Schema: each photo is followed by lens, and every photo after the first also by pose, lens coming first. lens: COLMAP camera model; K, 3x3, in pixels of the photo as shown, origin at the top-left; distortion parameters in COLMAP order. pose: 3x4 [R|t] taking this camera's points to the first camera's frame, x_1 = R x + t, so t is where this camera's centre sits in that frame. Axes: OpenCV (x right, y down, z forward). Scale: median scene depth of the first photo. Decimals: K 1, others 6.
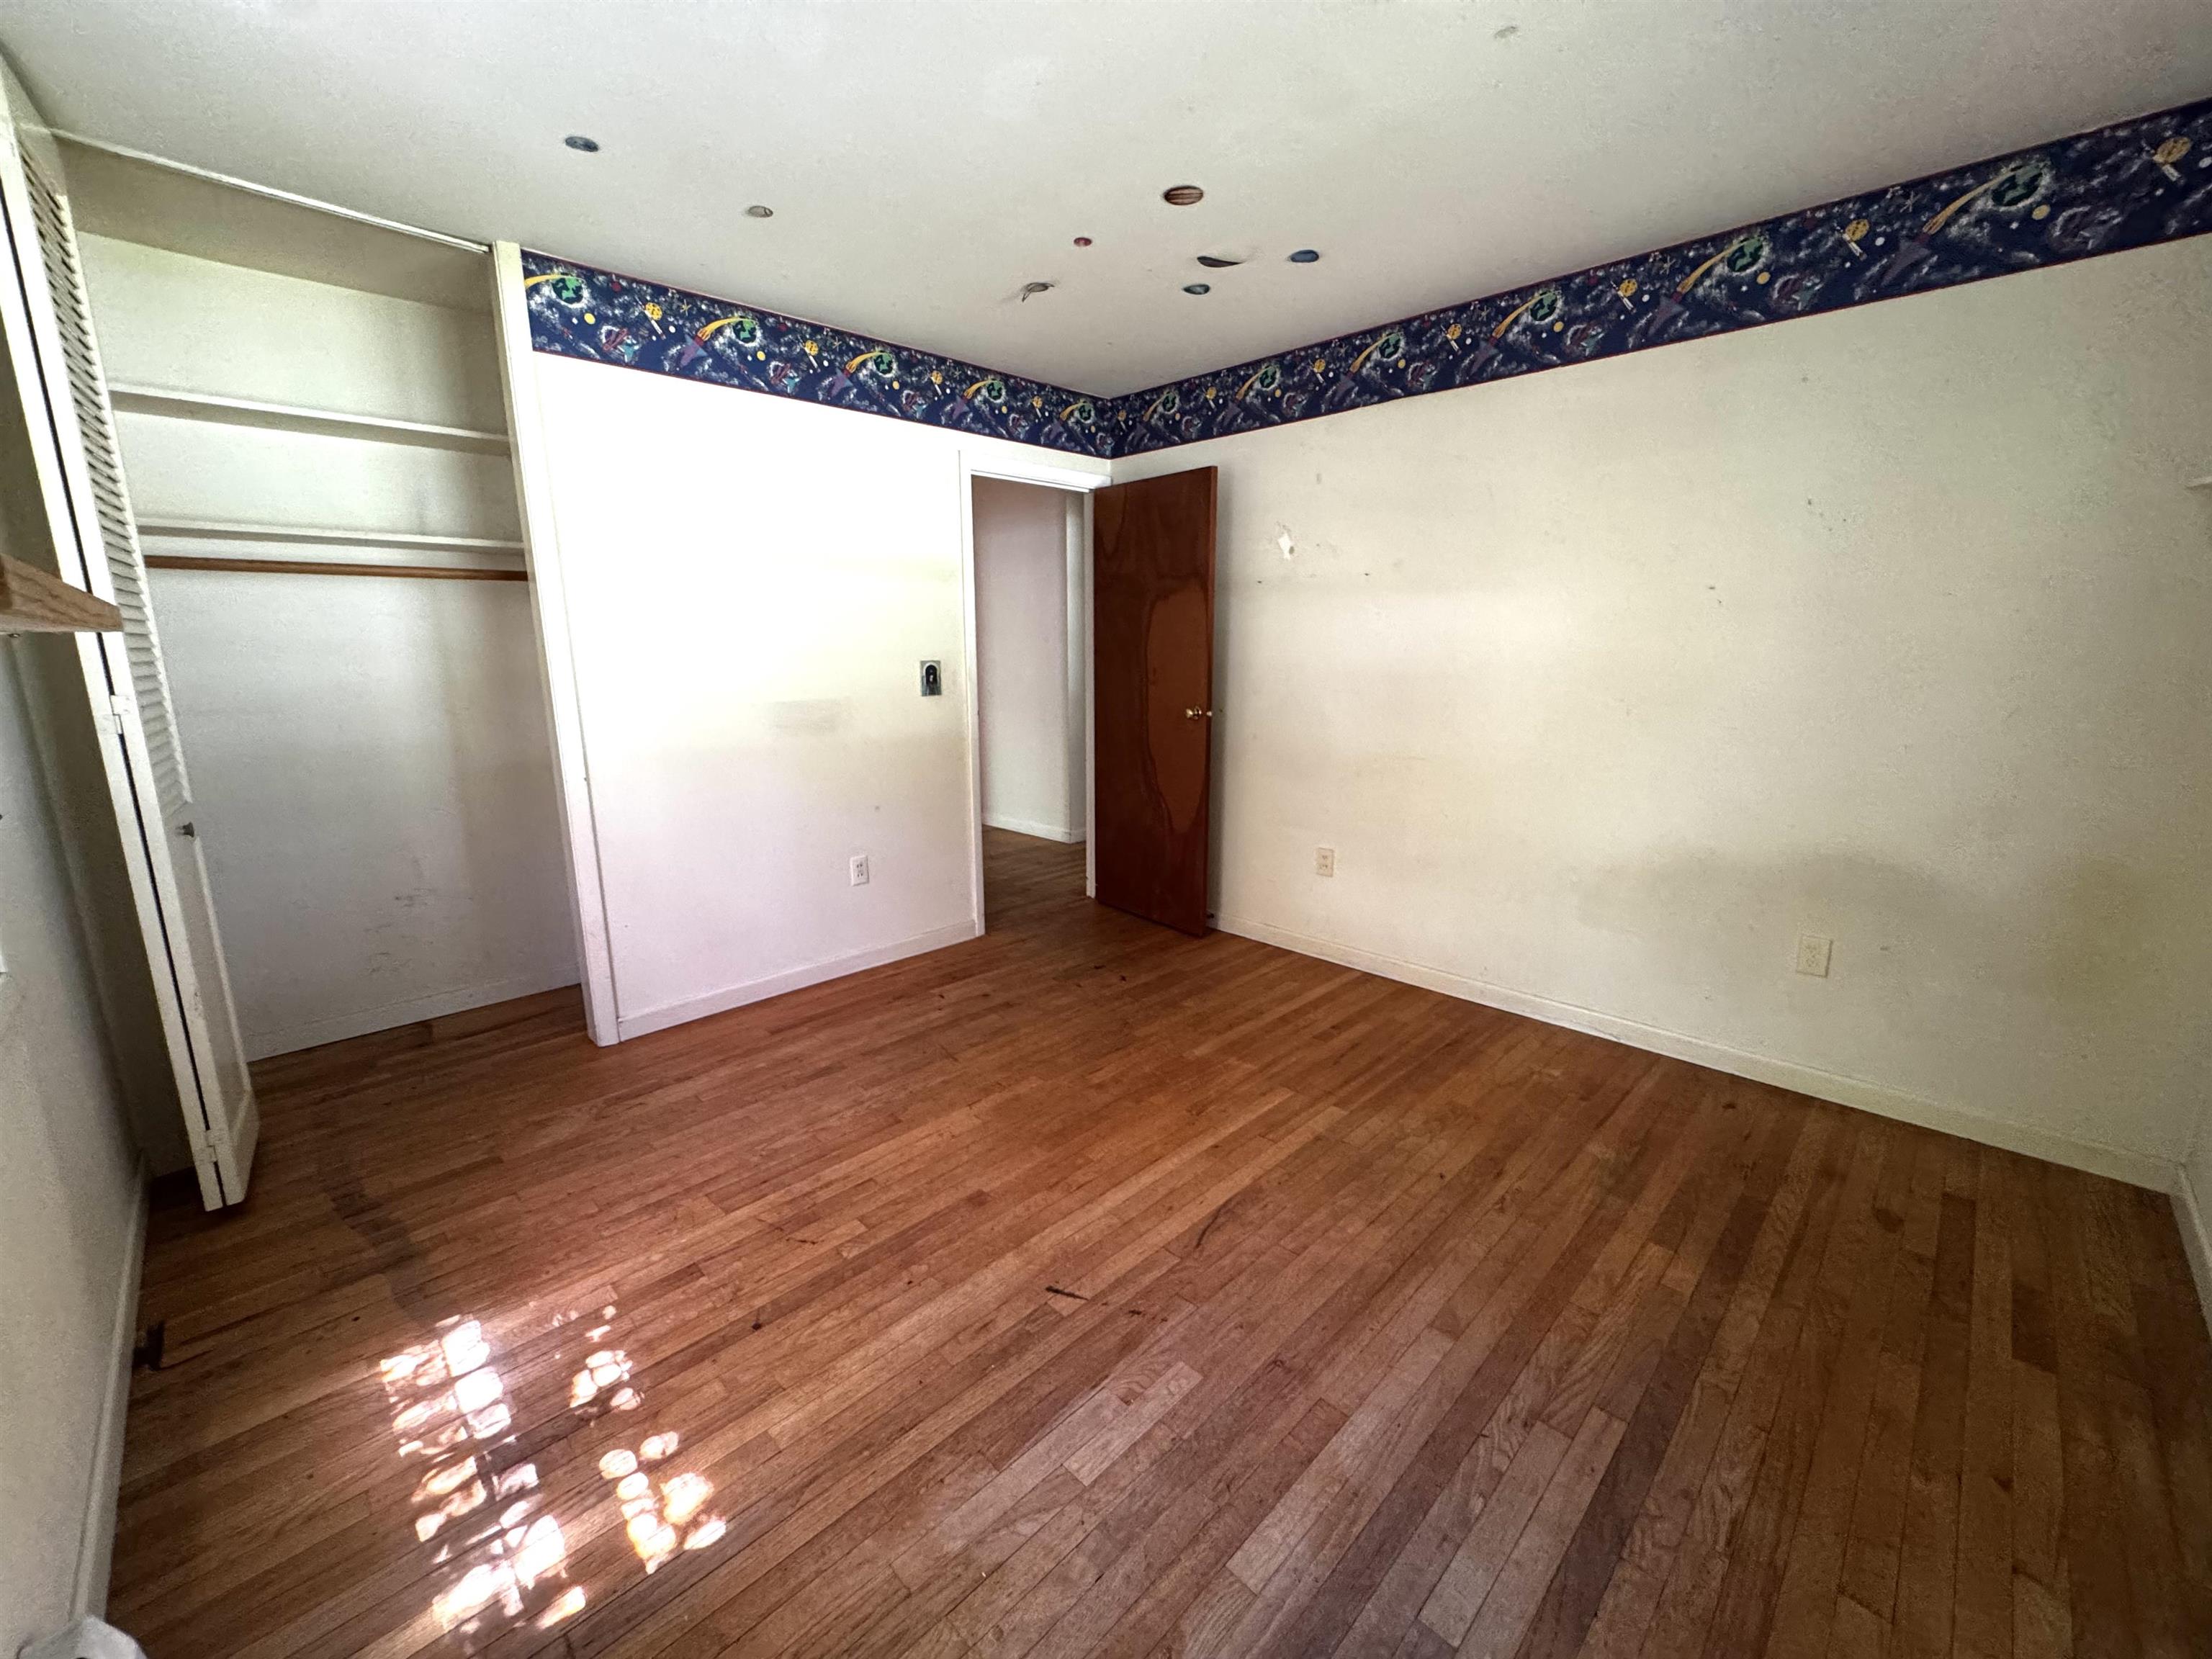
lens RADIAL K [[900.4, 0, 1098.4], [0, 900.4, 828.8], [0, 0, 1]] dist [-0.003825, -0.000308]
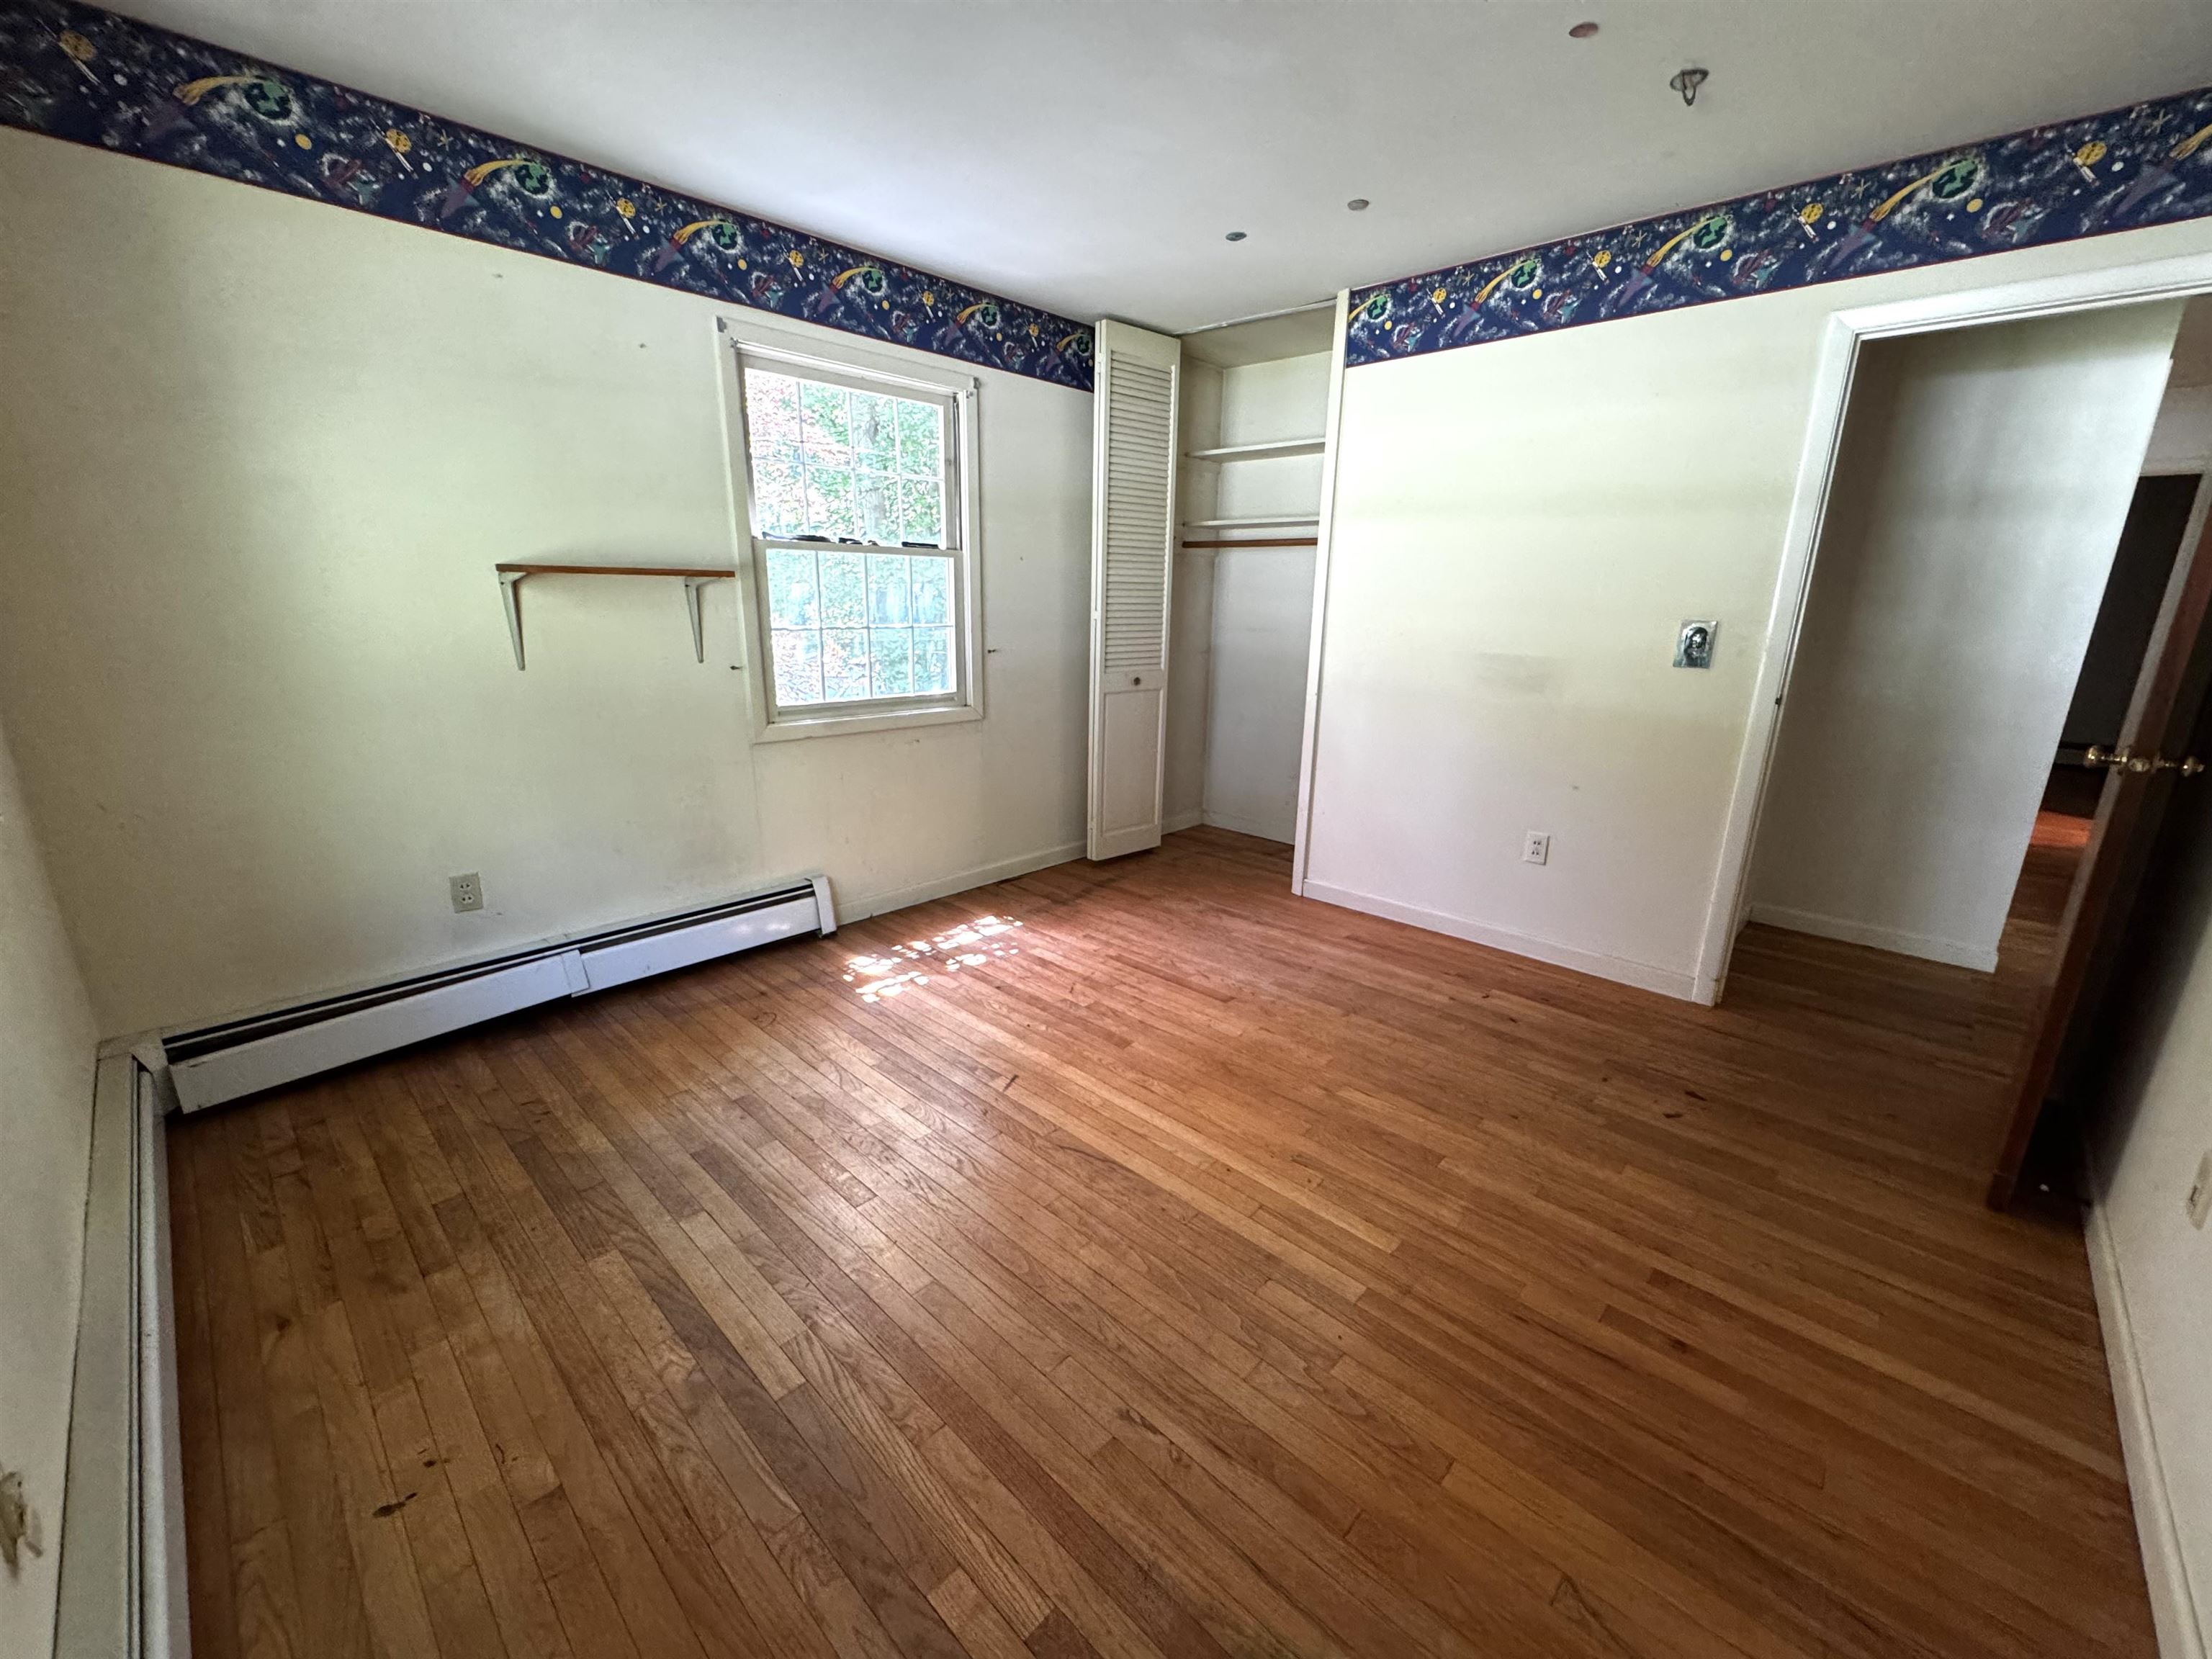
lens RADIAL K [[900.4, 0, 1098.4], [0, 900.4, 828.8], [0, 0, 1]] dist [-0.003825, -0.000308]
pose [[0.005954, 0.259879, -0.965623, 0.827329], [-0.217871, 0.942779, 0.252388, -0.143677], [0.975959, 0.208878, 0.062234, 0.696385]]
